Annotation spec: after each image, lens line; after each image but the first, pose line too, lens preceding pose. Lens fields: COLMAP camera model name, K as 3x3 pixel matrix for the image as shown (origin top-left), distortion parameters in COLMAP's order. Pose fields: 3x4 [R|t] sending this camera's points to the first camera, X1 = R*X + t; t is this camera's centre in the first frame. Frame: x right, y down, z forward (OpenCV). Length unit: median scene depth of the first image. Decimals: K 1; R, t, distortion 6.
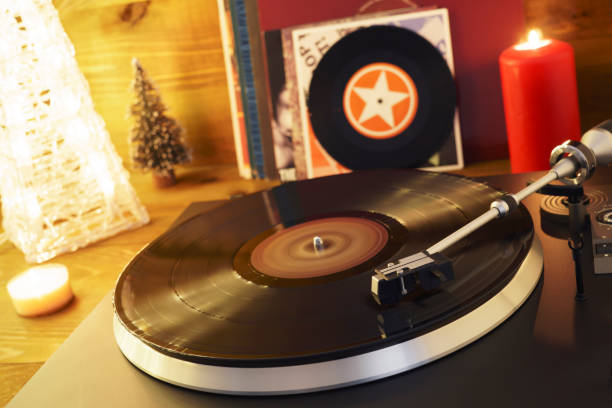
lens RADIAL K [[825.6, 0, 306.0], [0, 825.6, 204.0], [0, 0, 1]] dist [0.005288, 0.014973]
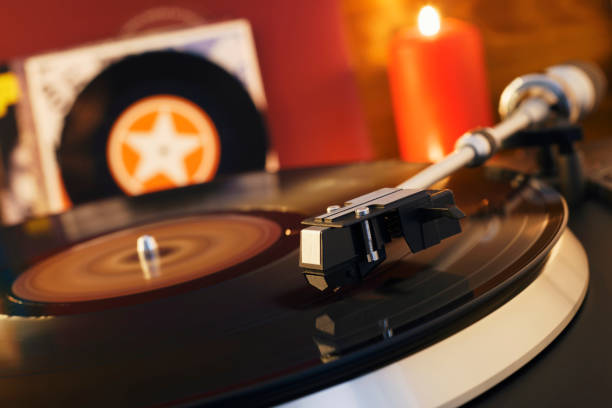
lens RADIAL K [[959.3, 0, 306.0], [0, 959.3, 204.0], [0, 0, 1]] dist [0.014920, 0.002408]
pose [[0.958136, -0.047043, 0.282421, -0.028541], [0.095759, 0.982256, -0.161256, 0.066657], [-0.269824, 0.181550, 0.945640, 0.203384]]
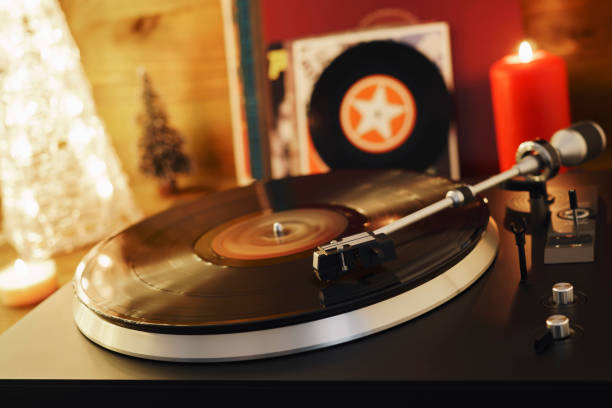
lens RADIAL K [[825.6, 0, 306.0], [0, 825.6, 204.0], [0, 0, 1]] dist [0.005288, 0.014973]
pose [[0.998751, 0.036146, -0.034508, 0.043044], [-0.037507, 0.998510, -0.039632, 0.028782], [0.033024, 0.040877, 0.998618, -0.004125]]
